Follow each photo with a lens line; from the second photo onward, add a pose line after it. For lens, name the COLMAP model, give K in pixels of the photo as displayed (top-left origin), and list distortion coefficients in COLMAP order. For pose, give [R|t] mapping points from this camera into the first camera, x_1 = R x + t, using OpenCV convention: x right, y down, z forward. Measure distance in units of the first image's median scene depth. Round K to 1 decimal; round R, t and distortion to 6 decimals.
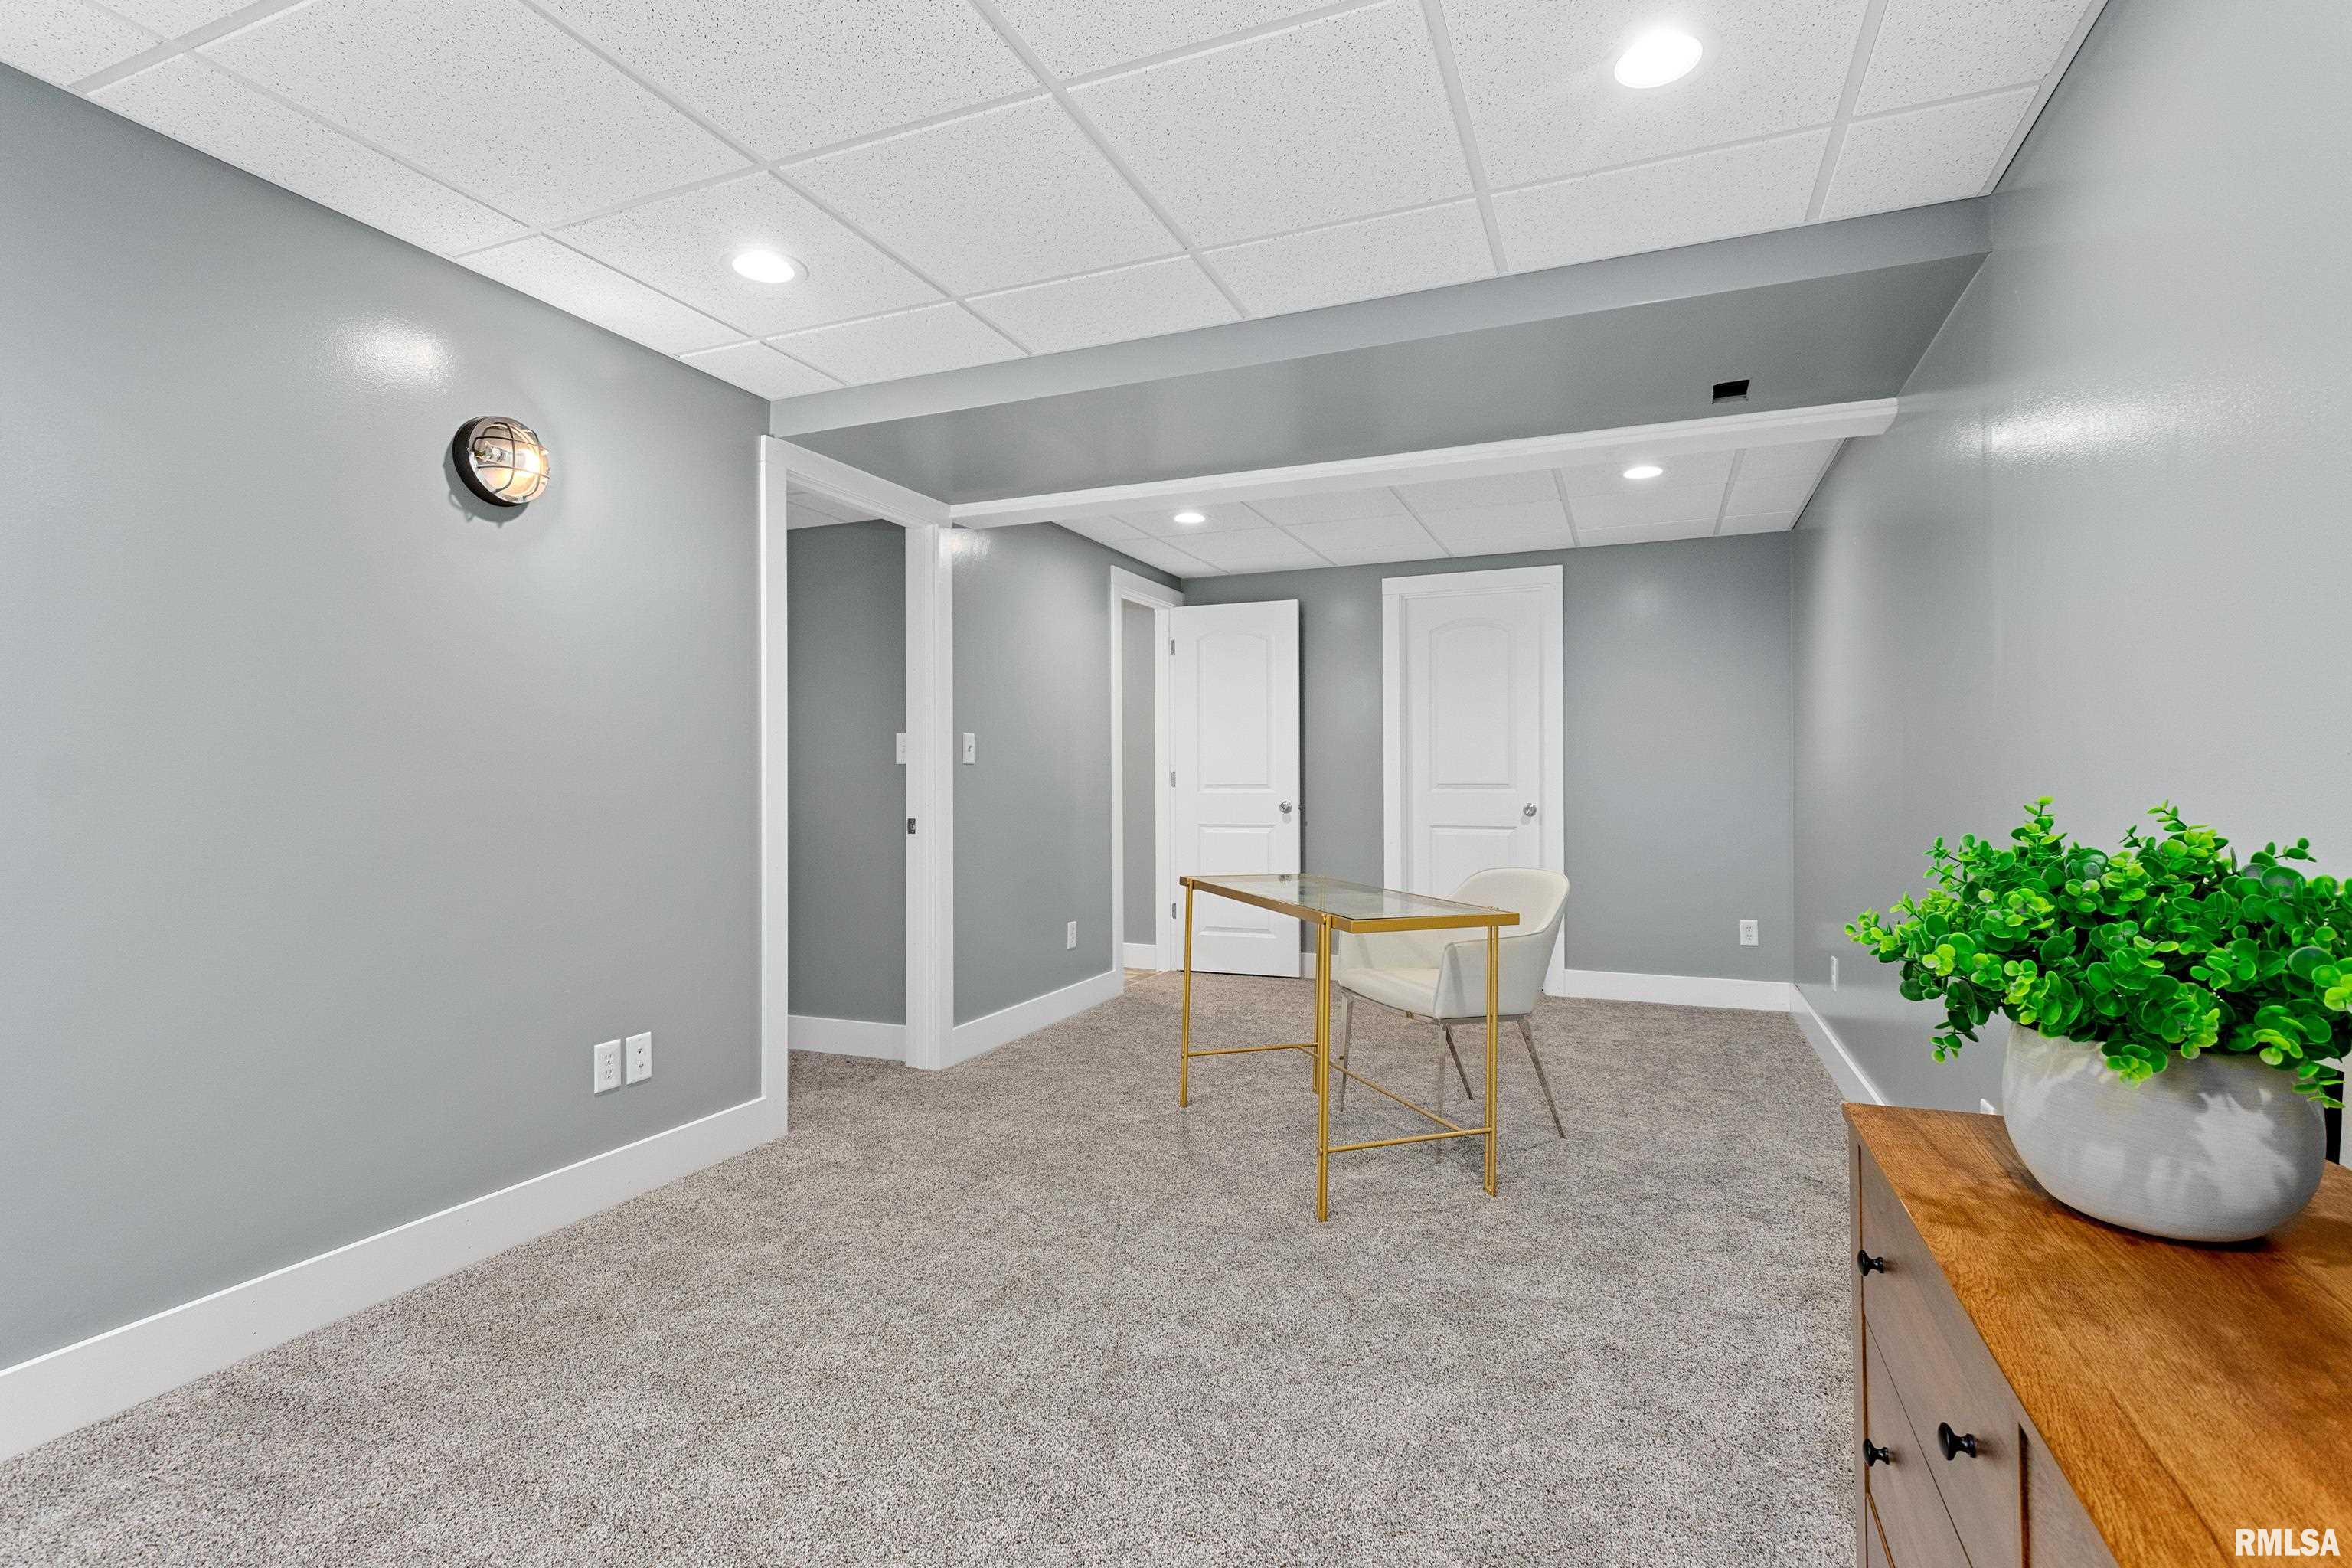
lens RADIAL K [[1076.7, 0, 1181.3], [0, 1076.7, 770.6], [0, 0, 1]] dist [0.004431, -0.000291]
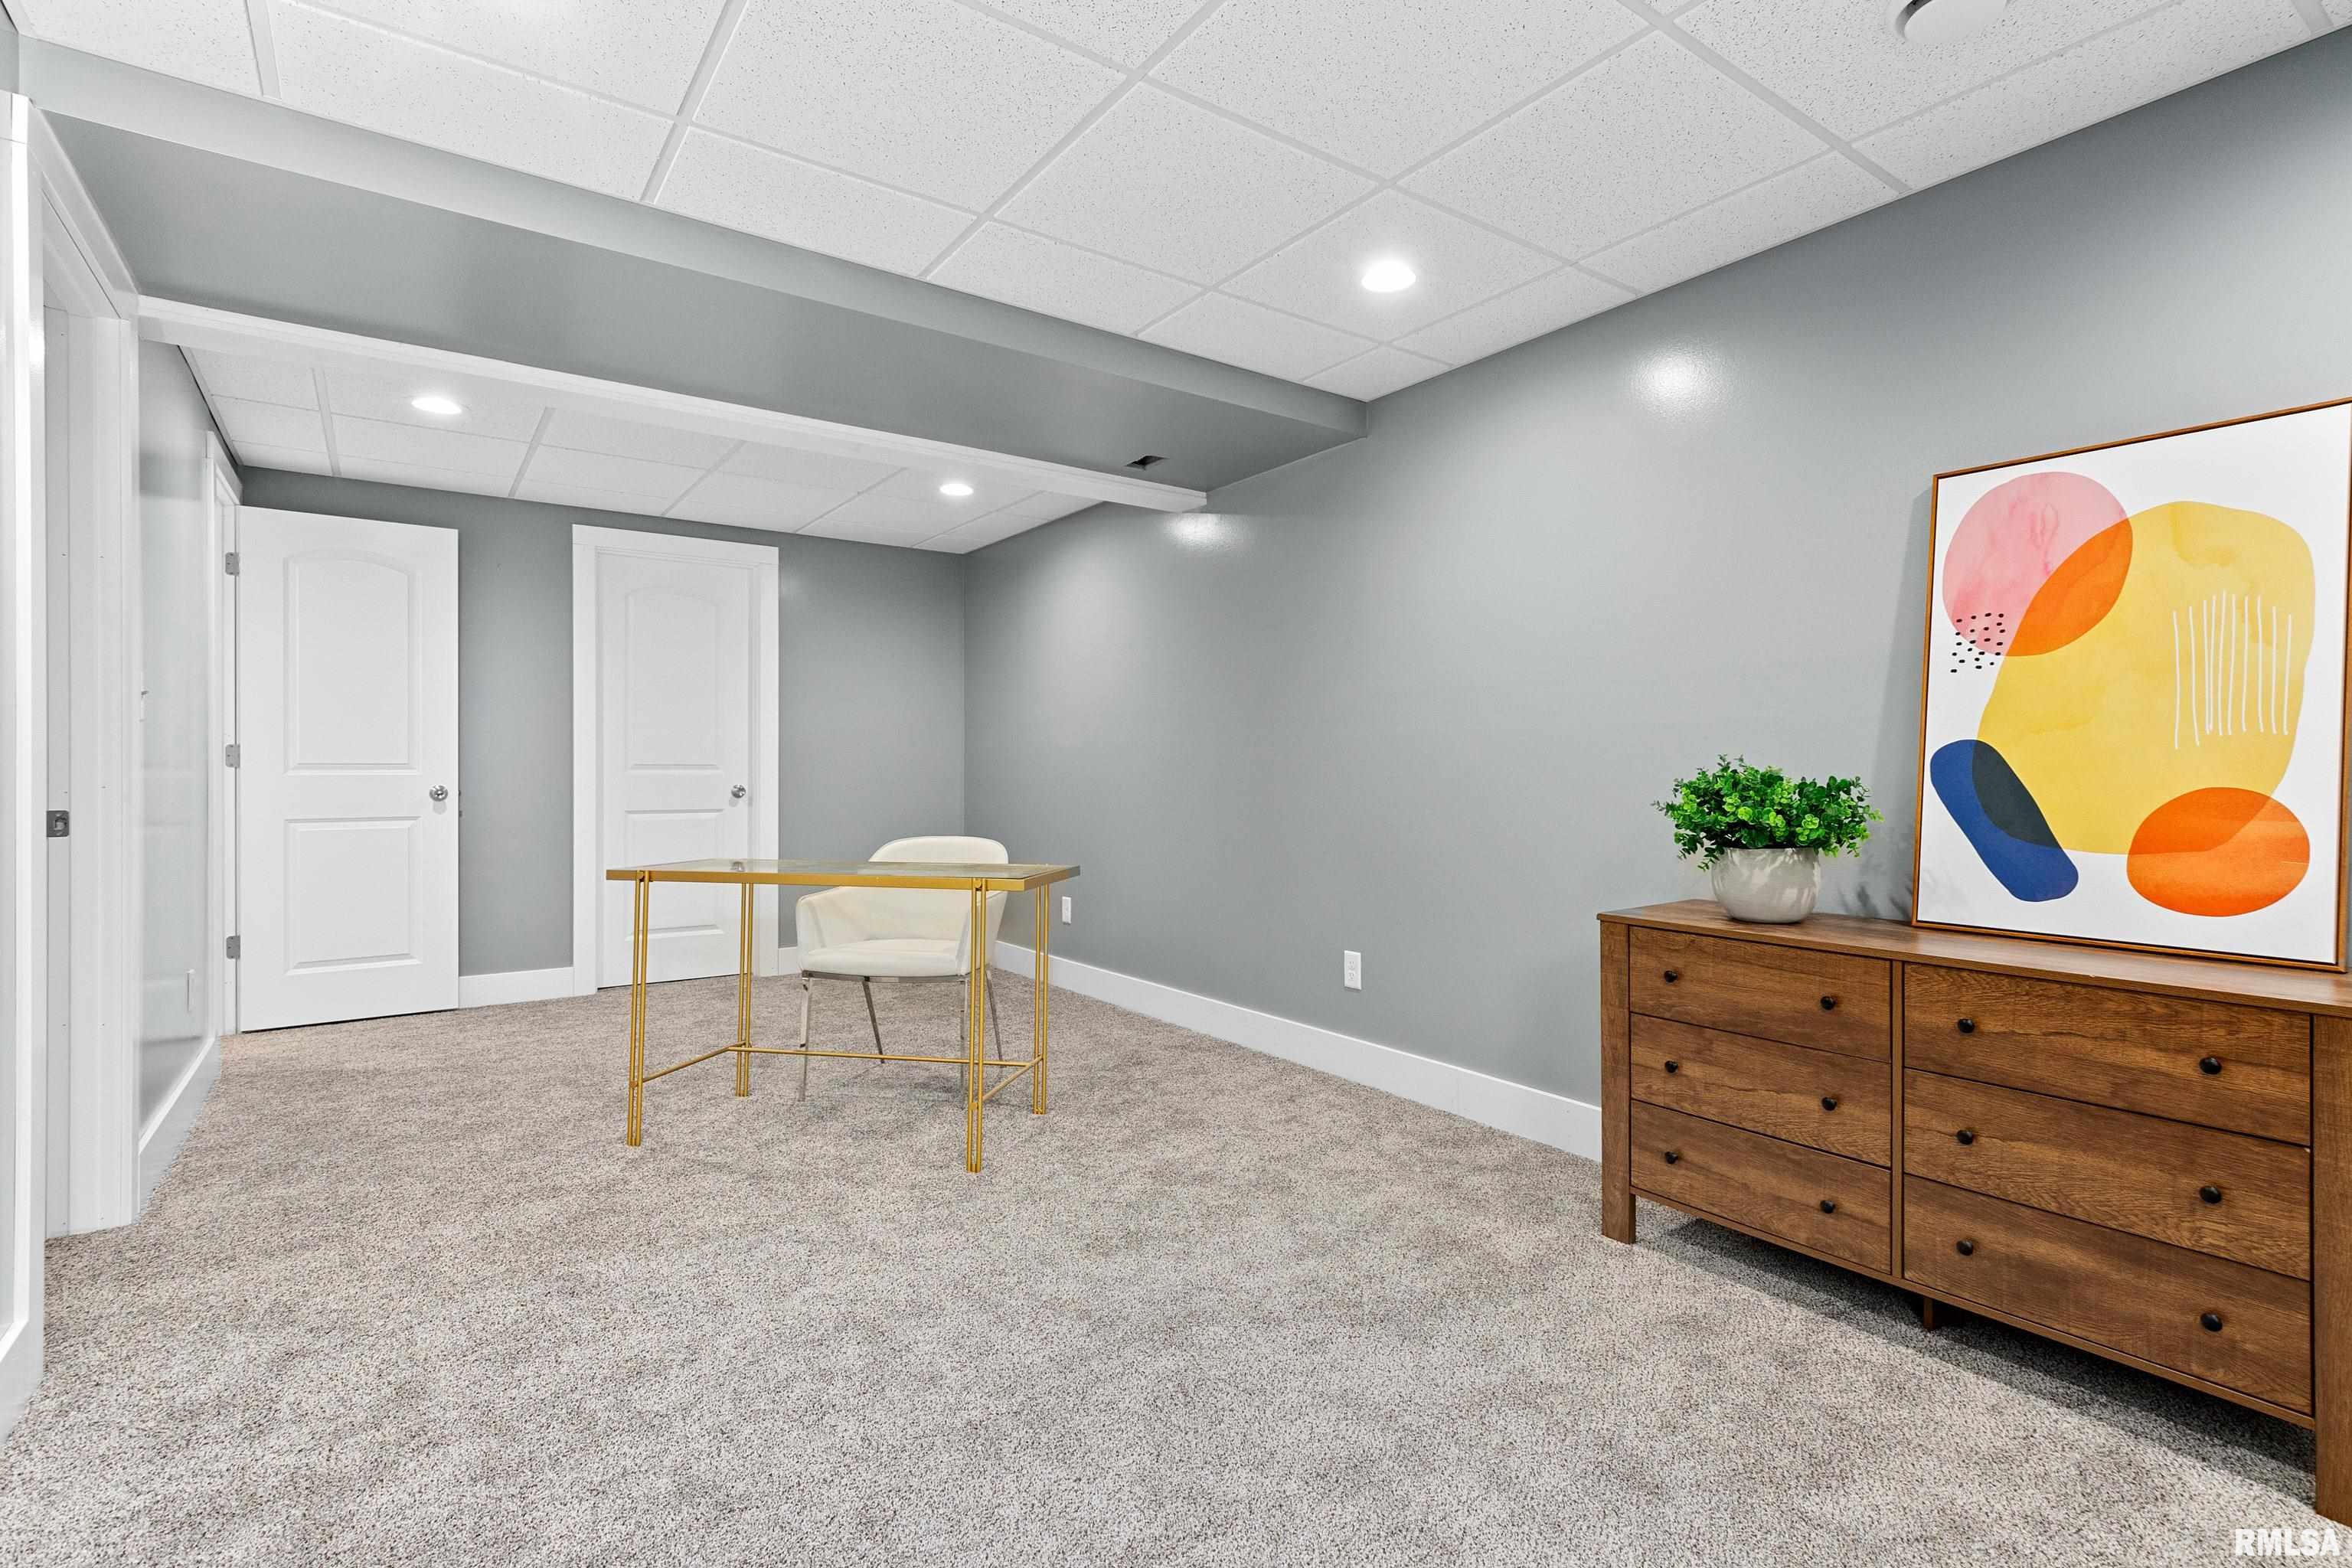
lens RADIAL K [[1123.1, 0, 1171.2], [0, 1123.1, 771.0], [0, 0, 1]] dist [0.002735, -0.001256]
pose [[0.534379, 0.002252, 0.845242, -0.522353], [-0.008814, 0.999957, 0.002908, 0.018284], [-0.845199, -0.009004, 0.534375, 0.197310]]
